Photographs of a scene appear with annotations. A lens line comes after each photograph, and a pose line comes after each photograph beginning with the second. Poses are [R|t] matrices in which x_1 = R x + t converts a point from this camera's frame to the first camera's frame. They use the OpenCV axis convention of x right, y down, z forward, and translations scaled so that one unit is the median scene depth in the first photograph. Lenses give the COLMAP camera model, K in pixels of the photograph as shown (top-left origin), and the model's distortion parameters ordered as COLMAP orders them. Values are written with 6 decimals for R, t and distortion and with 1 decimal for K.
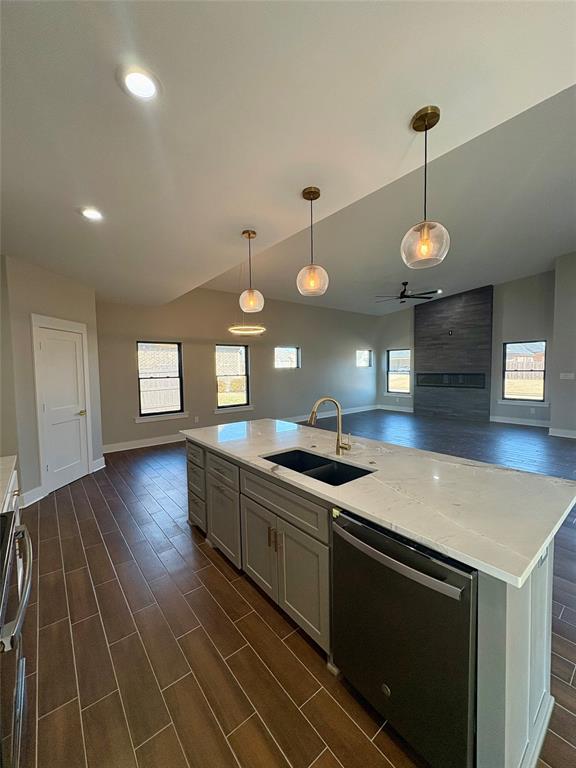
lens RADIAL K [[305.4, 0, 288.0], [0, 305.4, 384.0], [0, 0, 1]] dist [-0.000642, 0.000244]
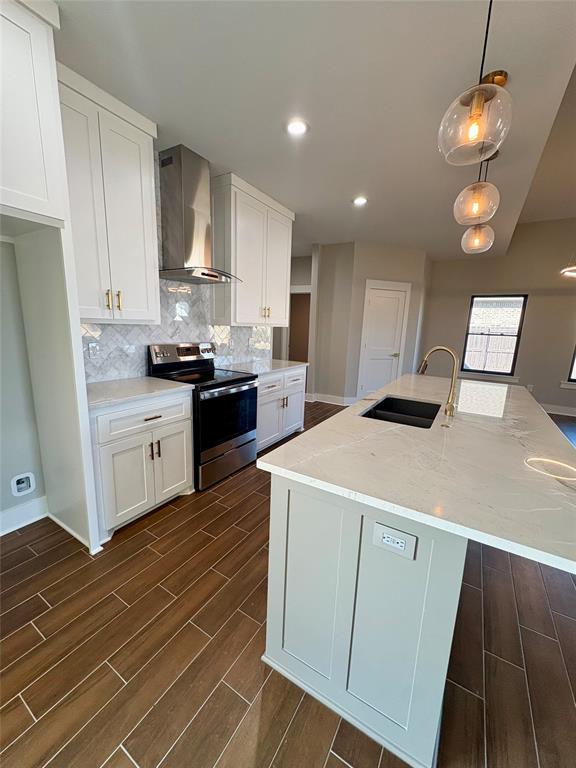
lens RADIAL K [[306.0, 0, 288.3], [0, 306.0, 384.0], [0, 0, 1]] dist [0.000297, 0.000361]
pose [[0.330041, 0.208796, -0.920585, 0.259331], [-0.091513, 0.977714, 0.188945, 0.007241], [0.939520, 0.021886, 0.341793, 0.089480]]
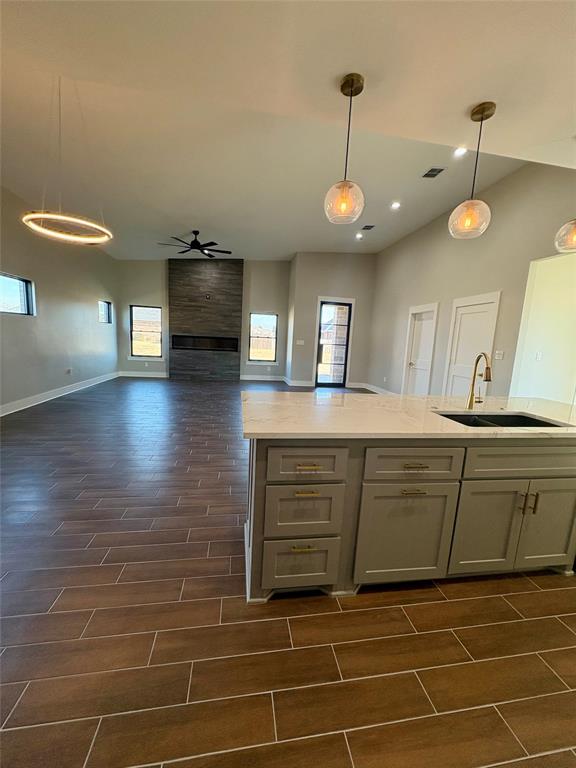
lens RADIAL K [[306.0, 0, 288.3], [0, 306.0, 384.0], [0, 0, 1]] dist [0.000297, 0.000361]
pose [[0.491373, -0.085811, 0.866712, -0.330406], [-0.012763, 0.994318, 0.105681, 0.014956], [-0.870856, -0.062991, 0.487486, 0.335967]]
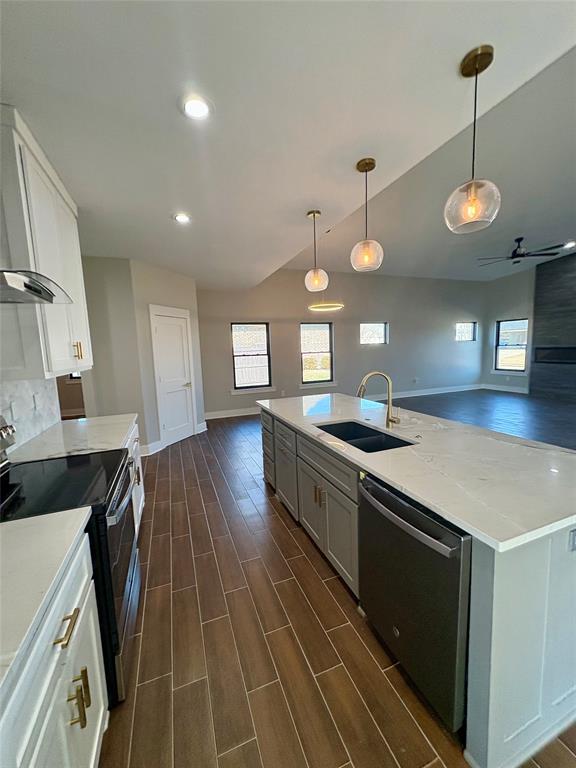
lens RADIAL K [[306.0, 0, 288.3], [0, 306.0, 384.0], [0, 0, 1]] dist [0.000297, 0.000361]
pose [[0.951833, 0.019029, -0.306025, 0.051000], [0.003416, 0.997352, 0.072641, 0.003031], [0.306597, -0.070187, 0.949248, -0.022116]]
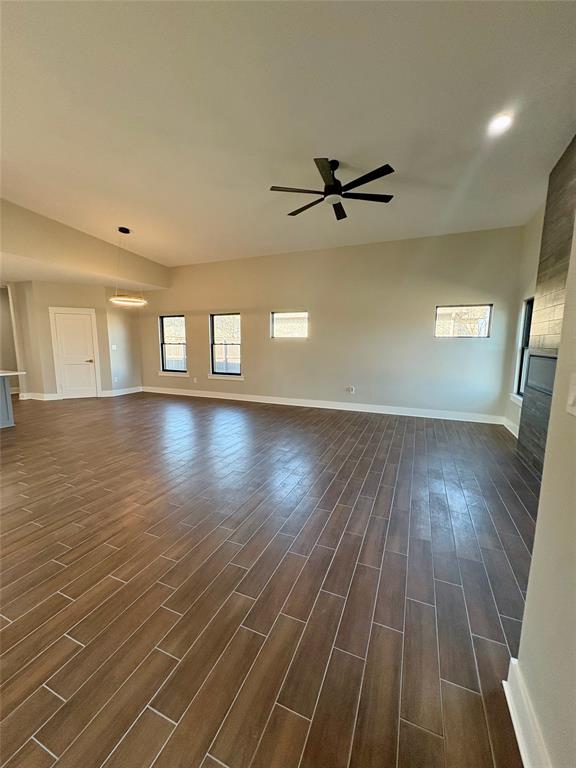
lens RADIAL K [[306.0, 0, 288.3], [0, 306.0, 384.0], [0, 0, 1]] dist [0.000297, 0.000361]
pose [[0.469414, 0.138921, -0.871982, 0.929256], [-0.060205, 0.990283, 0.125359, -0.042127], [0.880924, -0.006347, 0.473216, 0.774745]]
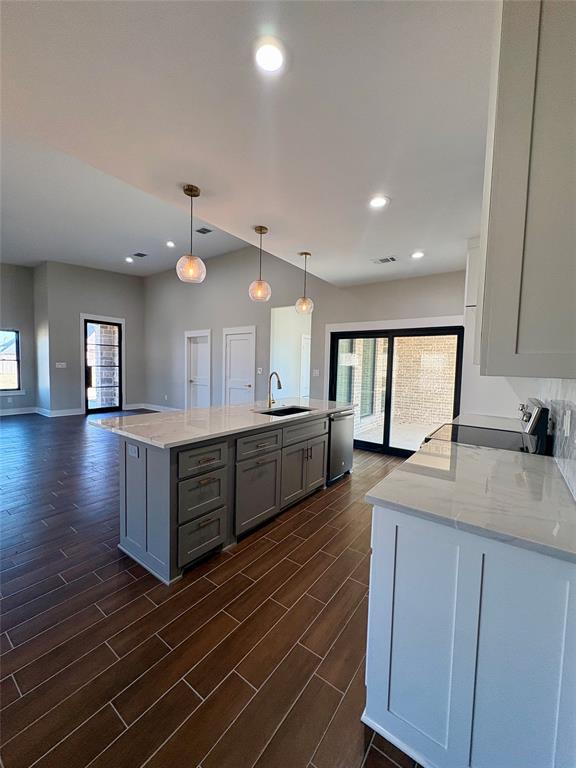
lens RADIAL K [[306.0, 0, 288.3], [0, 306.0, 384.0], [0, 0, 1]] dist [0.000297, 0.000361]
pose [[-0.253774, -0.049174, 0.966013, -0.456356], [0.031107, 0.997775, 0.058963, 0.004357], [-0.966763, 0.045013, -0.251680, 0.422641]]
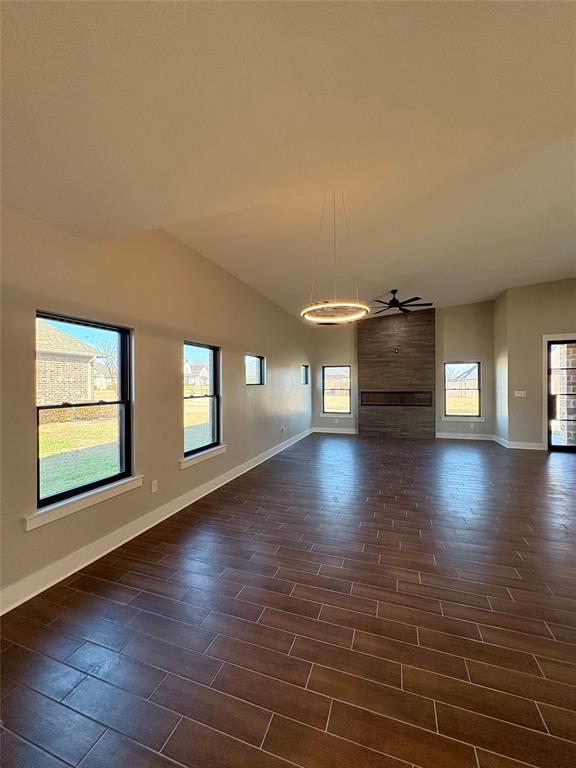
lens RADIAL K [[305.4, 0, 288.0], [0, 305.4, 384.0], [0, 0, 1]] dist [-0.000642, 0.000244]
pose [[0.851456, 0.010161, 0.524327, -0.385328], [0.021437, 0.998302, -0.054157, -0.018907], [-0.523987, 0.057352, 0.849793, 0.468202]]
